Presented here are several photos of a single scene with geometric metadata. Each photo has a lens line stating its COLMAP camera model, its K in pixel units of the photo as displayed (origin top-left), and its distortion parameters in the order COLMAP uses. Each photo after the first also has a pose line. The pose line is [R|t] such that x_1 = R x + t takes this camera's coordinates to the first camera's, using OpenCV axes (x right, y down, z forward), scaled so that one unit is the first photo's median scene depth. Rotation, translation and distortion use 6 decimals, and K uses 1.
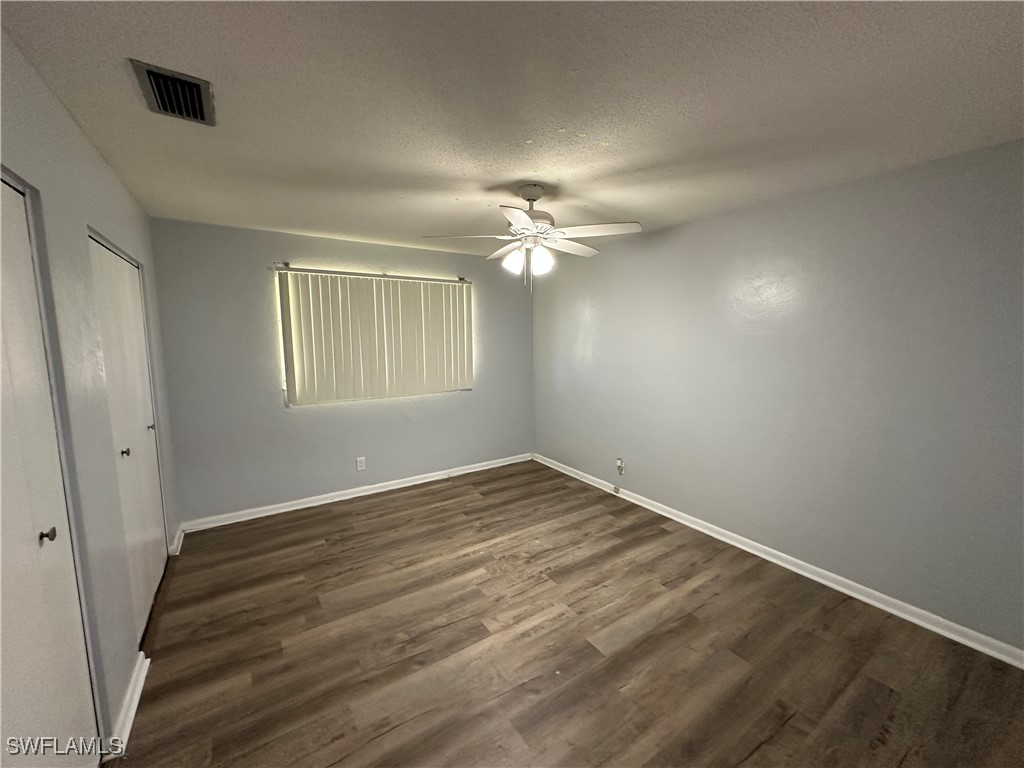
lens RADIAL K [[410.4, 0, 512.8], [0, 410.4, 383.4], [0, 0, 1]] dist [-0.003525, 0.001030]
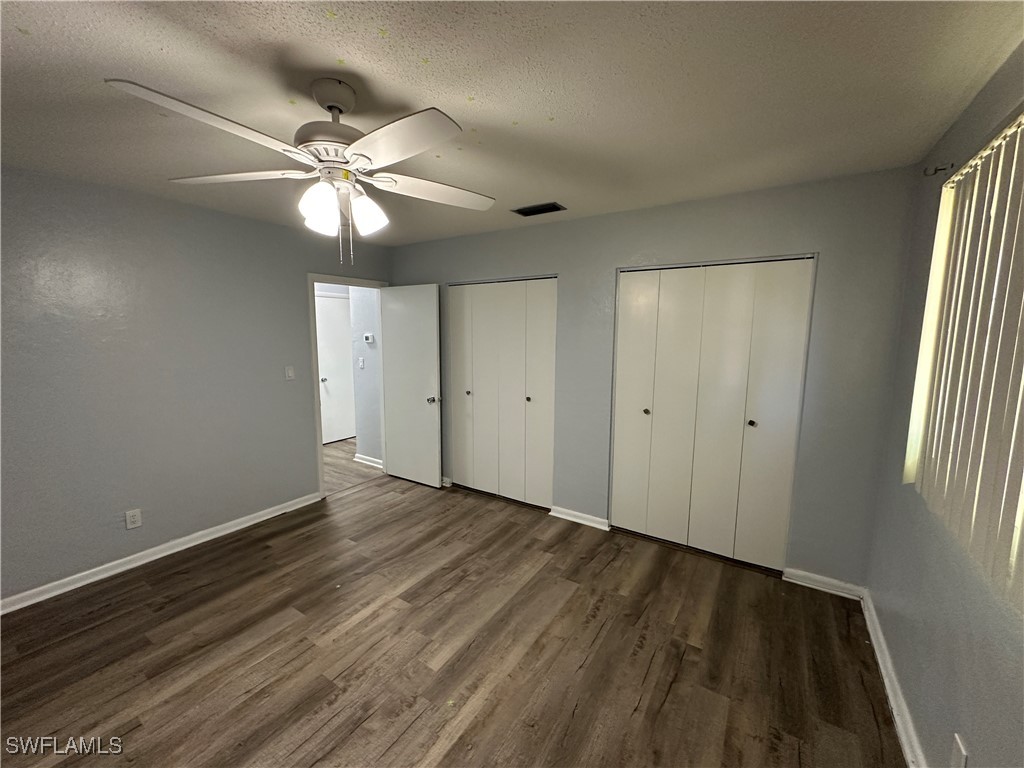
lens RADIAL K [[410.4, 0, 513.0], [0, 410.4, 380.3], [0, 0, 1]] dist [-0.003525, 0.001030]
pose [[-0.919315, 0.046020, -0.390823, 0.062535], [-0.048027, 0.972594, 0.227497, -0.217603], [0.390581, 0.227911, -0.891910, 1.803937]]
